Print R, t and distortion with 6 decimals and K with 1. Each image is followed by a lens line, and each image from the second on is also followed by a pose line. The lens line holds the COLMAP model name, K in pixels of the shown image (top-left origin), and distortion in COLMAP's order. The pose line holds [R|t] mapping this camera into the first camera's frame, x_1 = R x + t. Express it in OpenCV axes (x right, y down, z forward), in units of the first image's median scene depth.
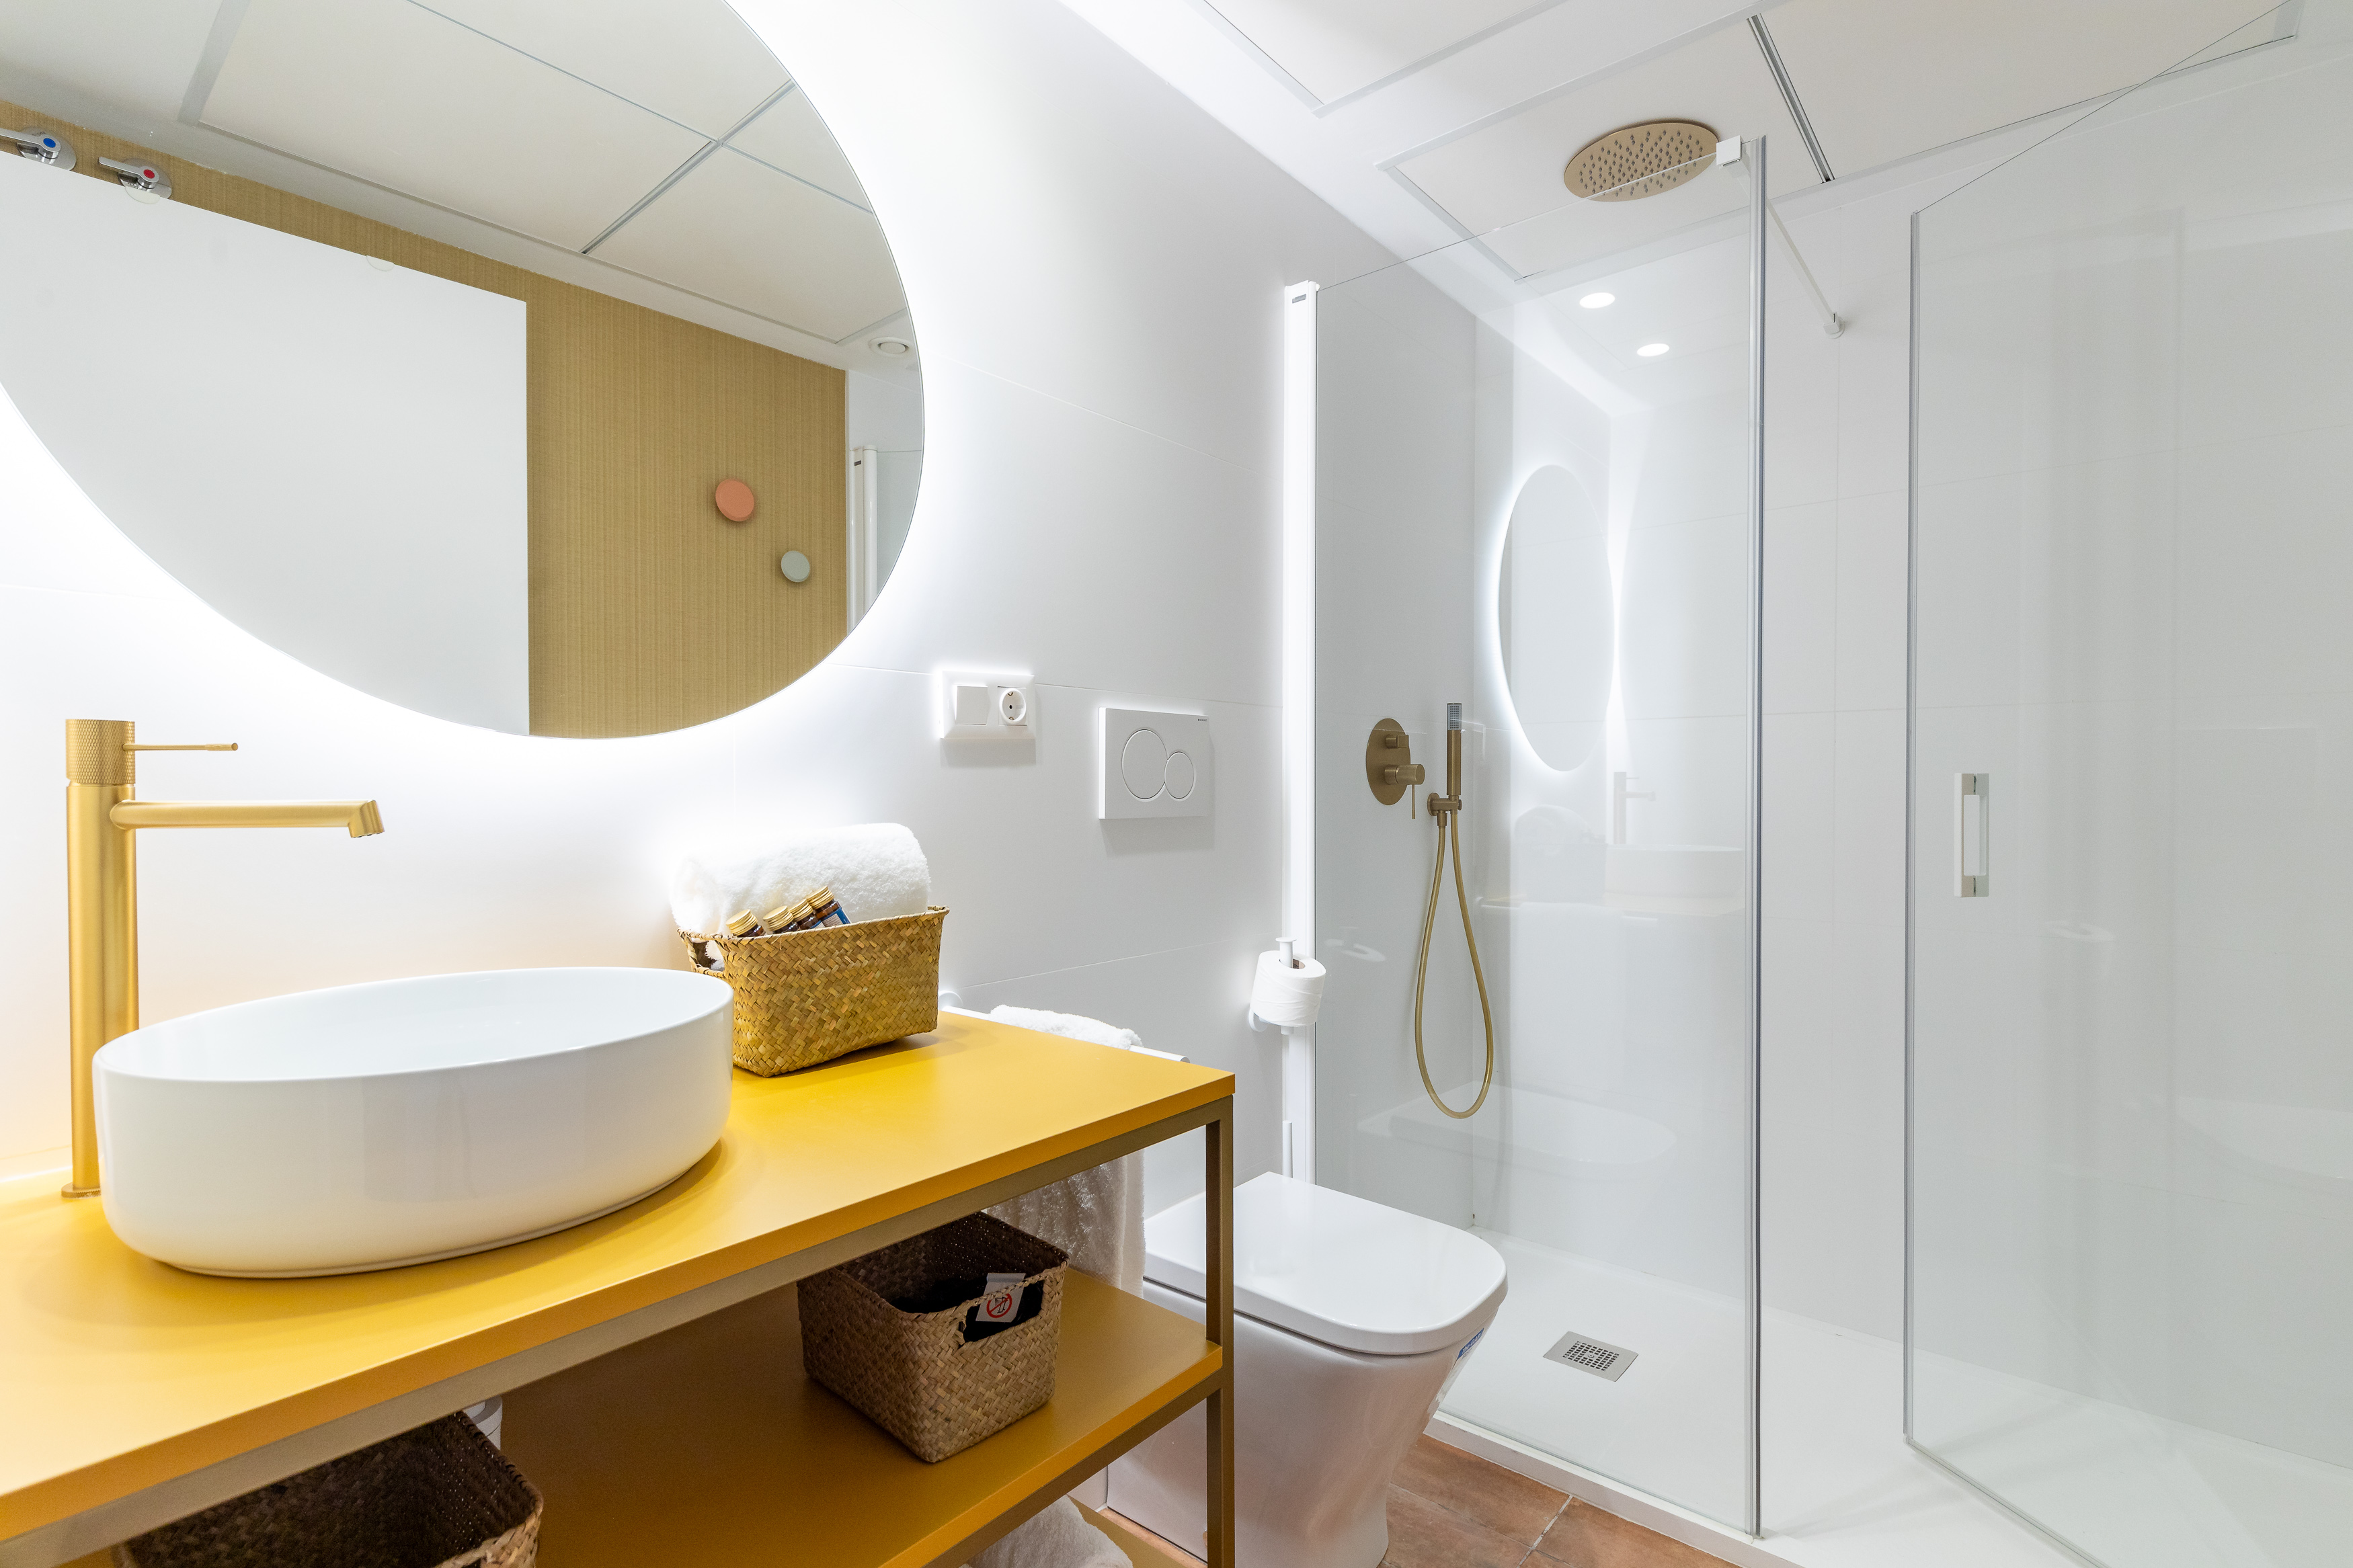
lens RADIAL K [[1113.5, 0, 1213.9], [0, 1113.5, 791.8], [0, 0, 1]] dist [0.003634, -0.000031]
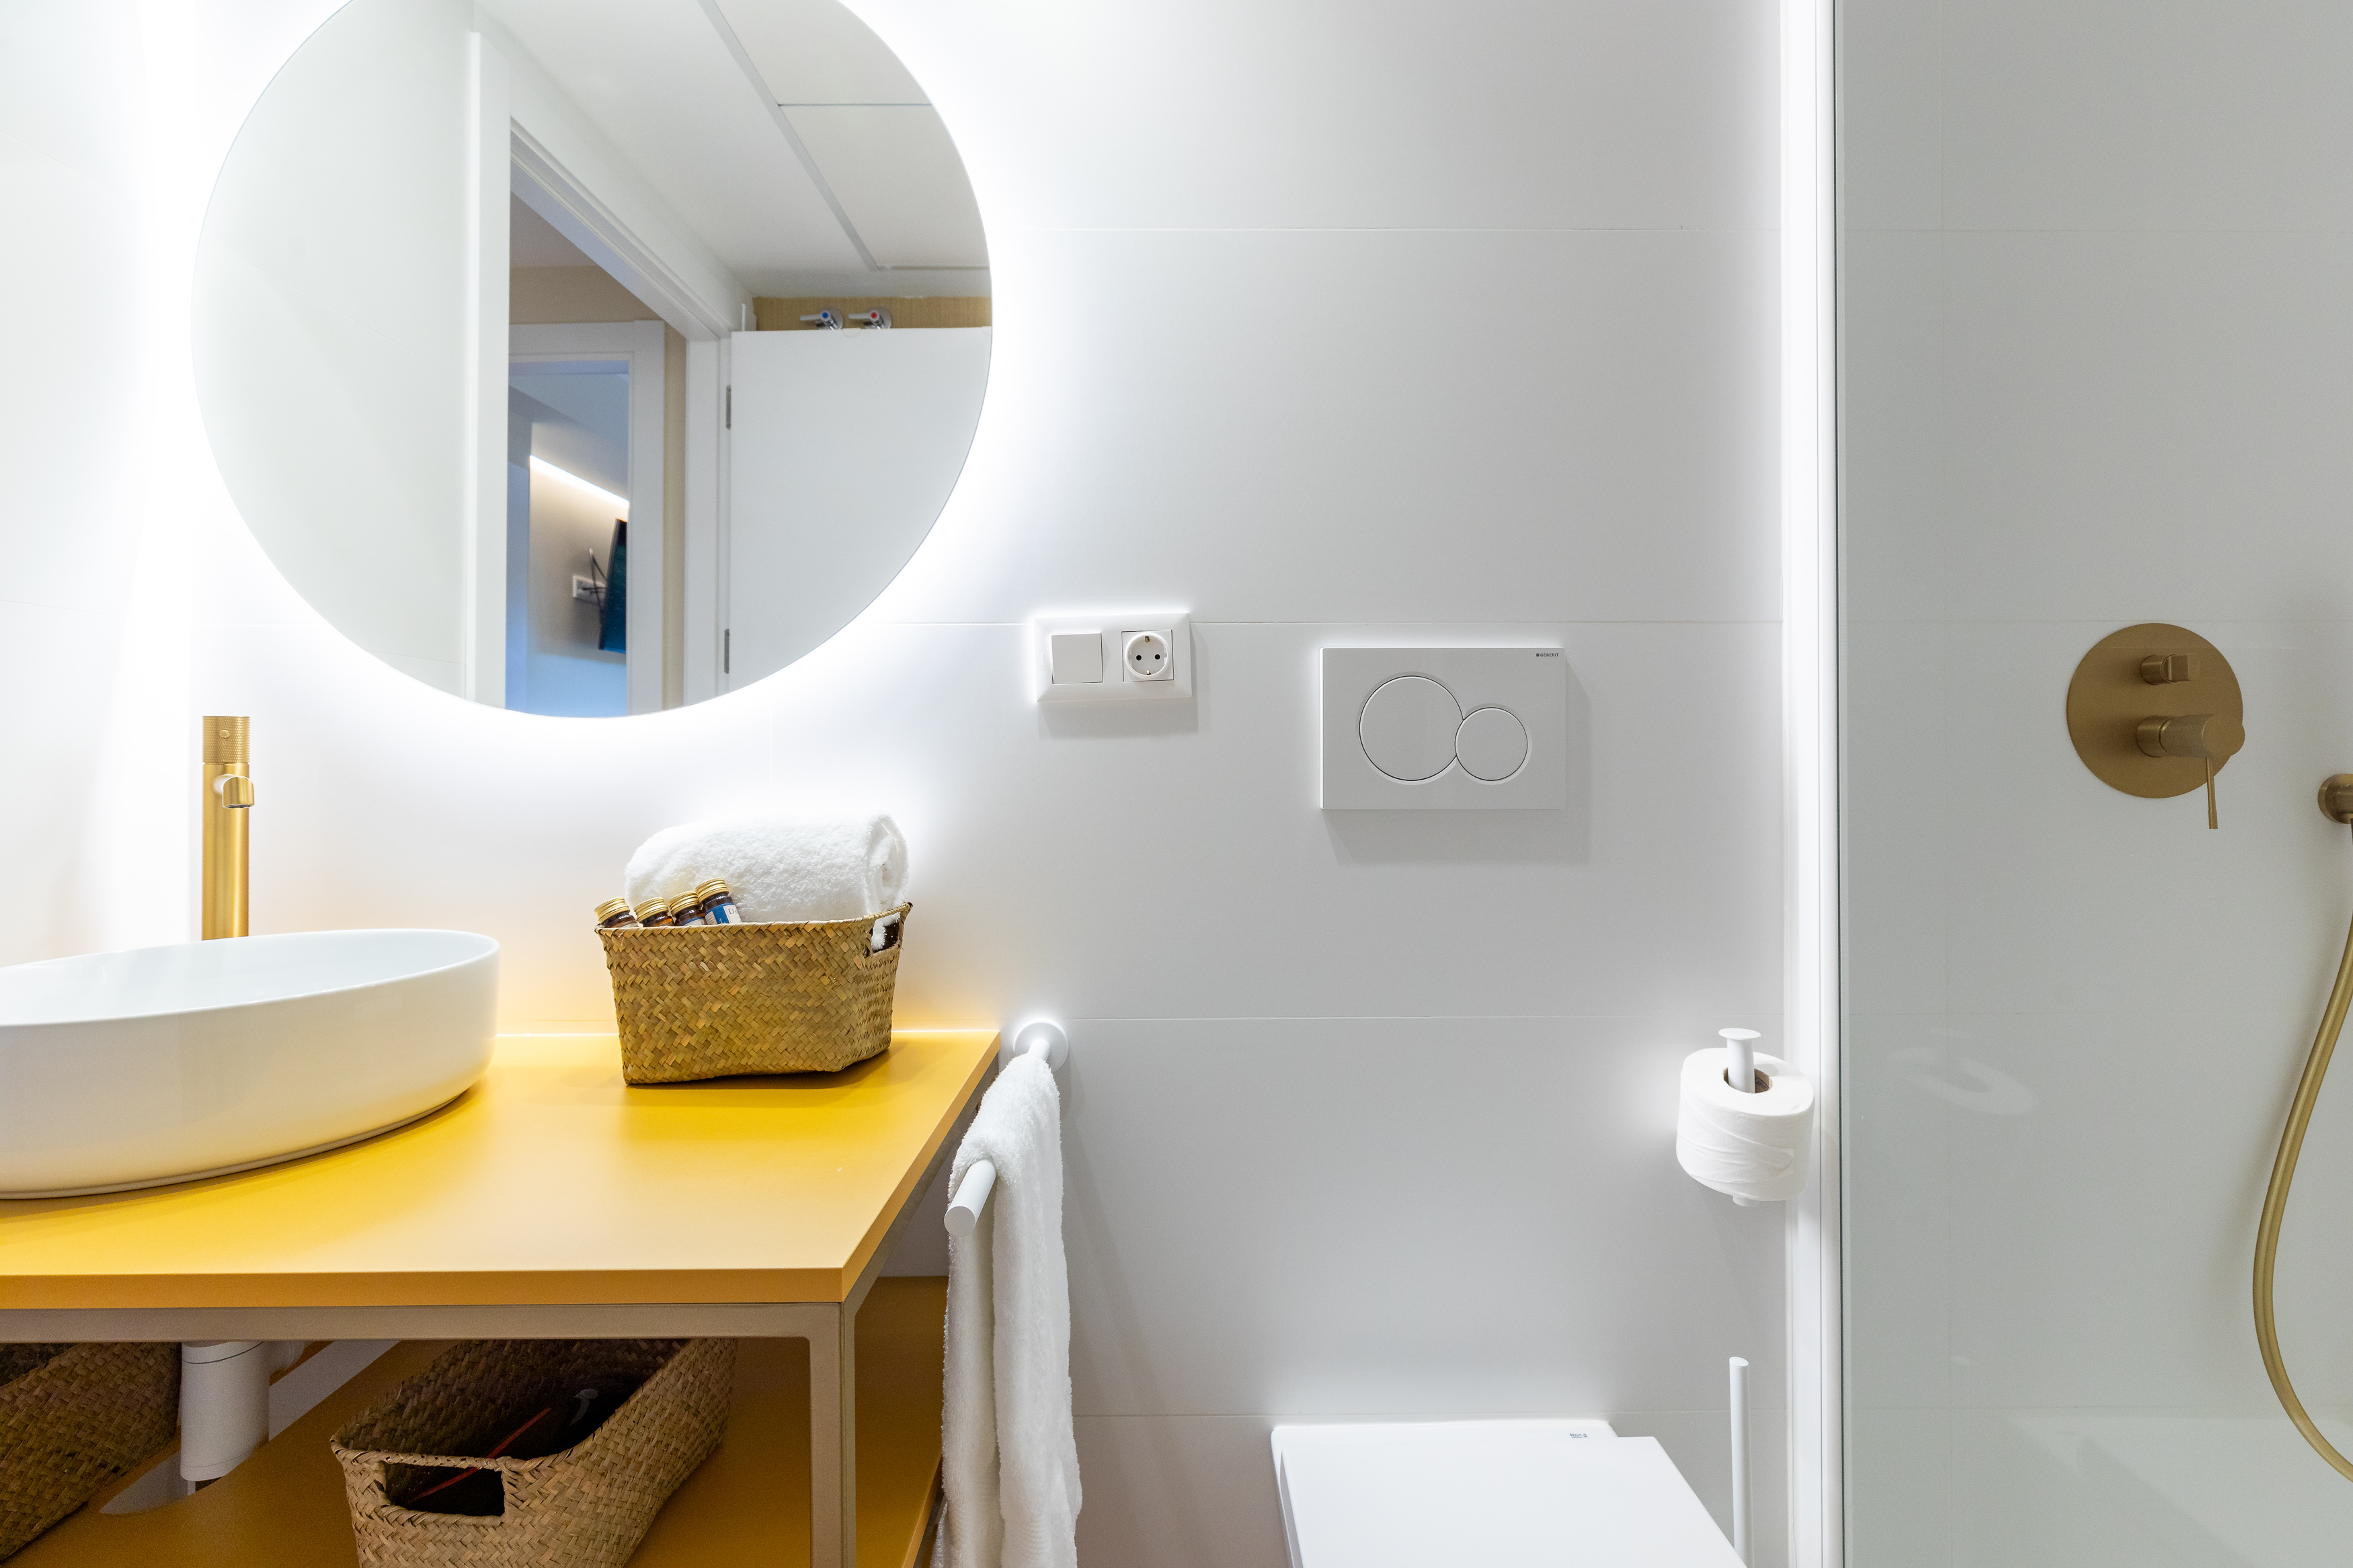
lens RADIAL K [[1088.1, 0, 1196.4], [0, 1088.1, 741.8], [0, 0, 1]] dist [0.000200, 0.000015]
pose [[0.626014, -0.007966, -0.779771, 0.534863], [-0.002375, 0.999924, -0.012122, -0.012738], [0.779808, 0.009440, 0.625947, 0.728267]]
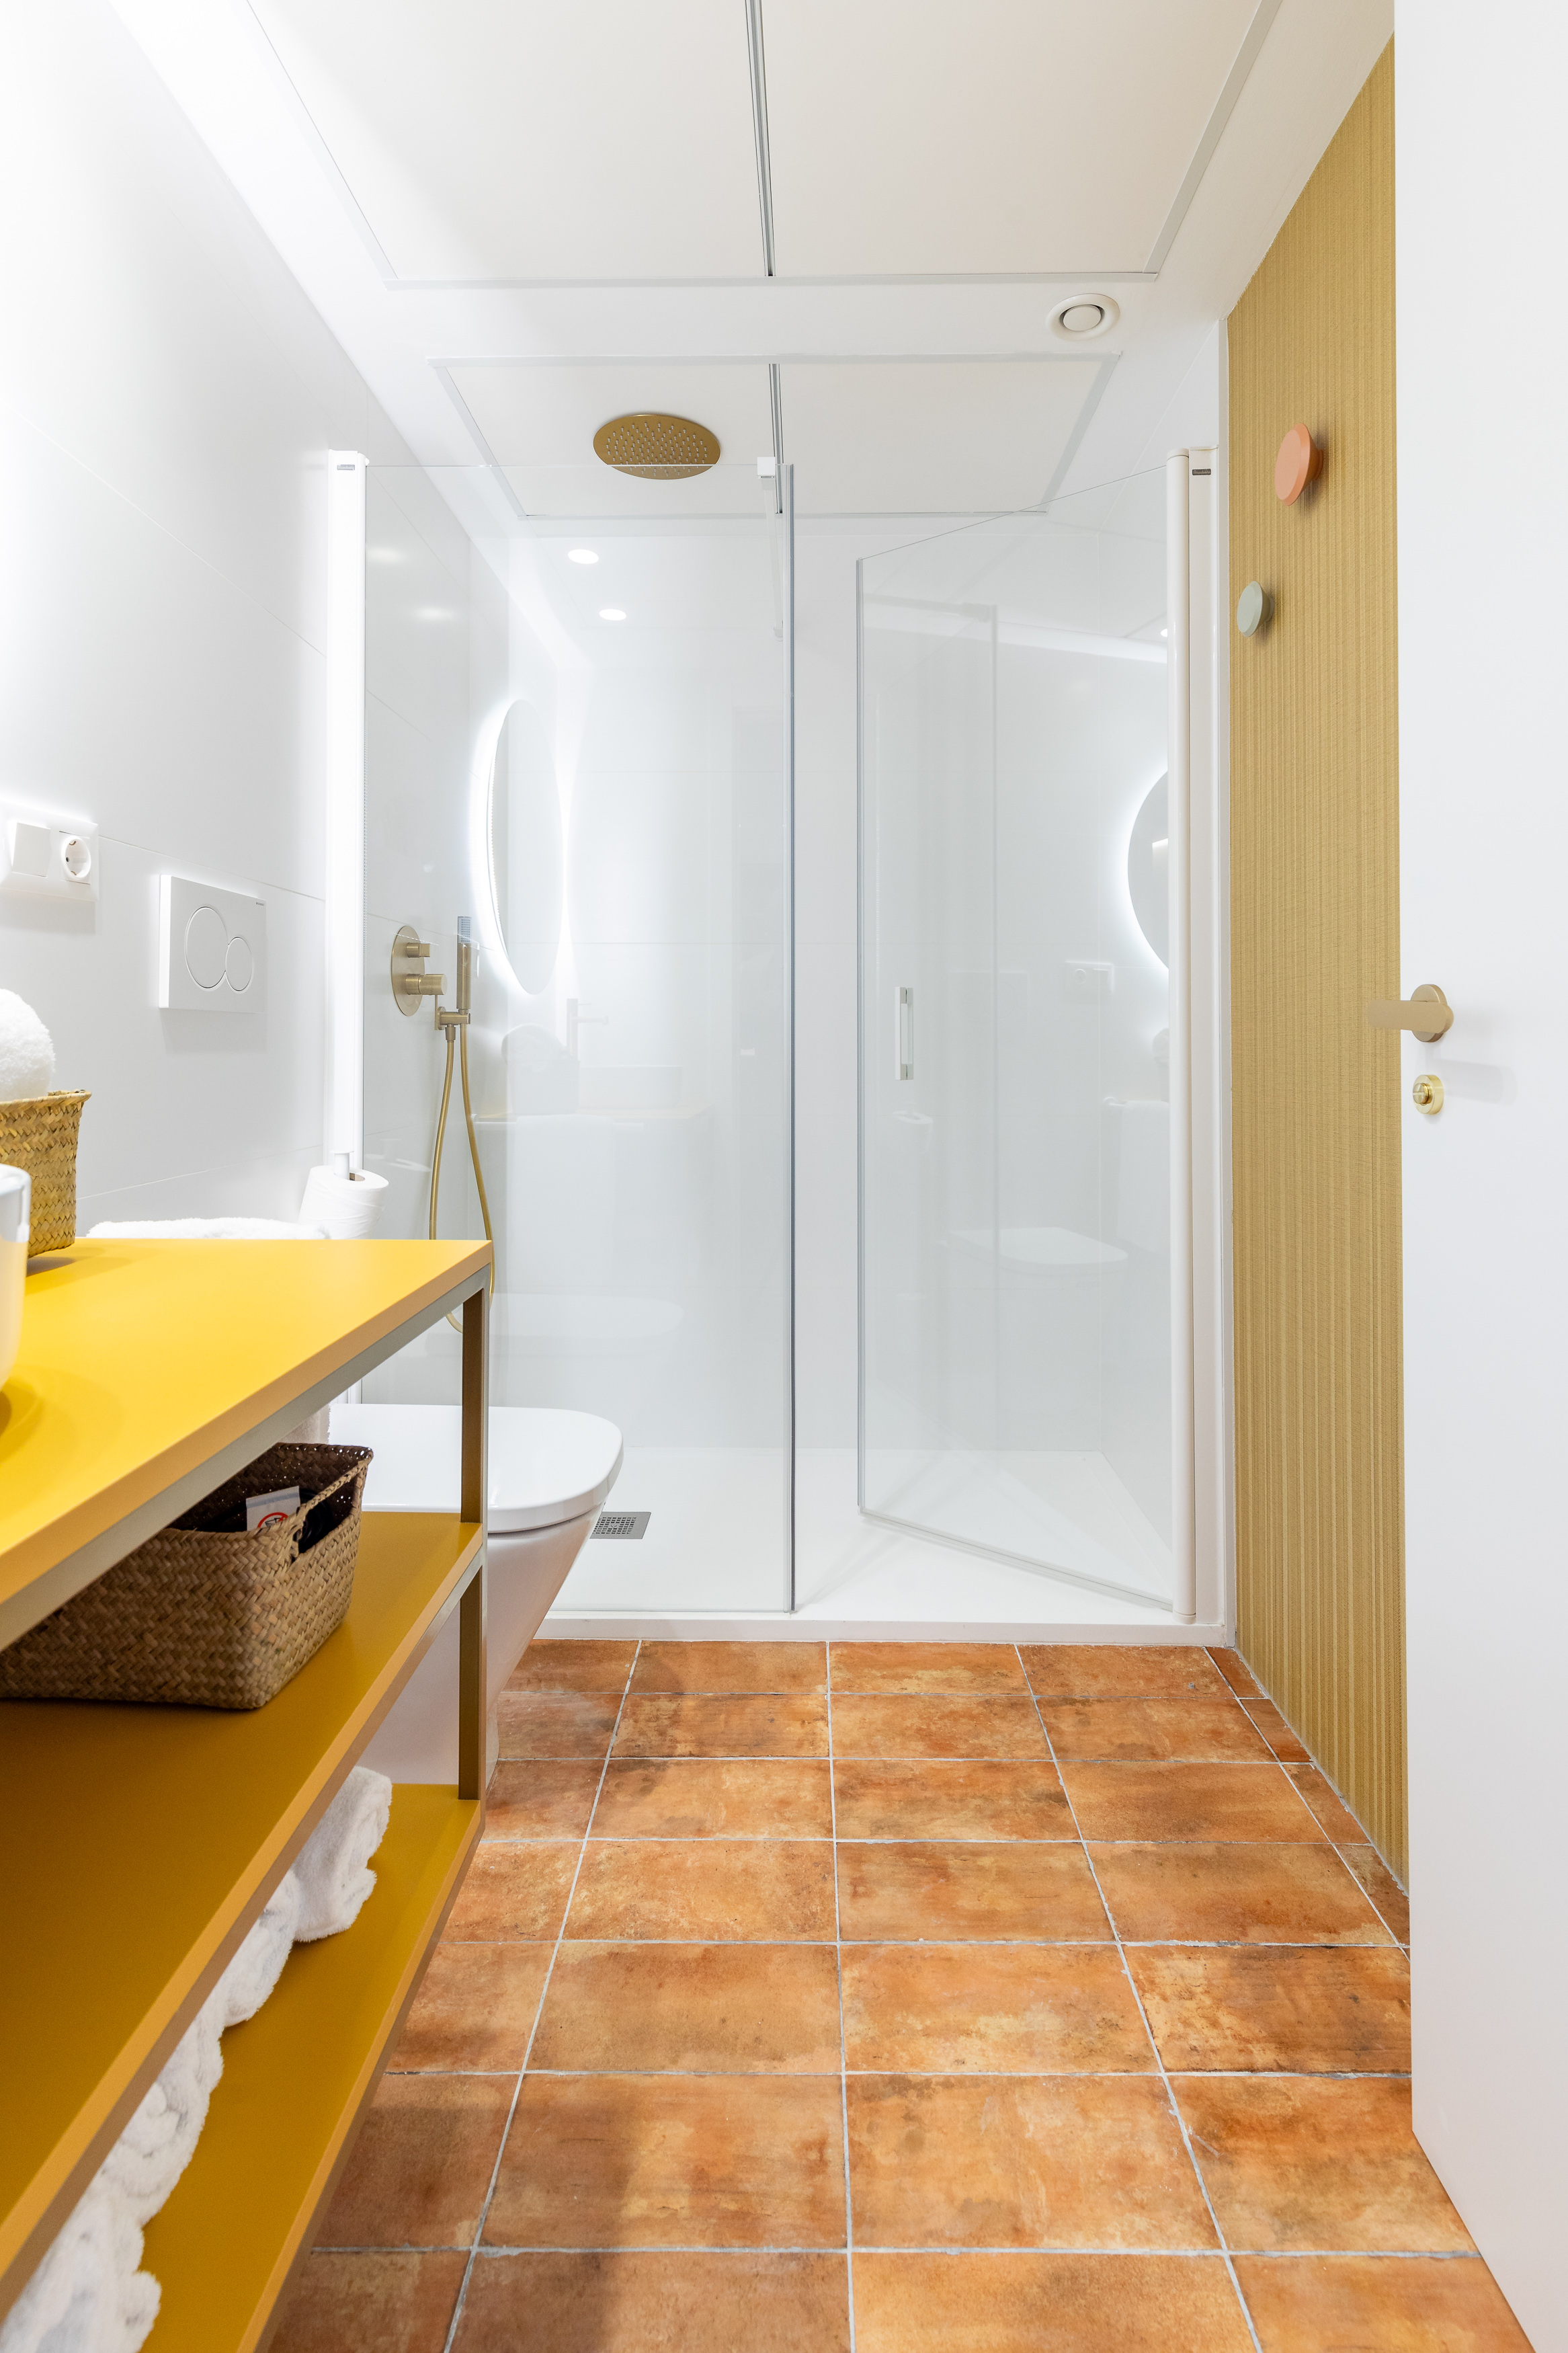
lens RADIAL K [[1113.5, 0, 833.1], [0, 1113.5, 1018.6], [0, 0, 1]] dist [0.003634, -0.000031]
pose [[0.770518, 0.012407, 0.637297, -0.349504], [0.002553, 0.999742, -0.022550, 0.074706], [-0.637413, 0.019002, 0.770288, 0.045125]]
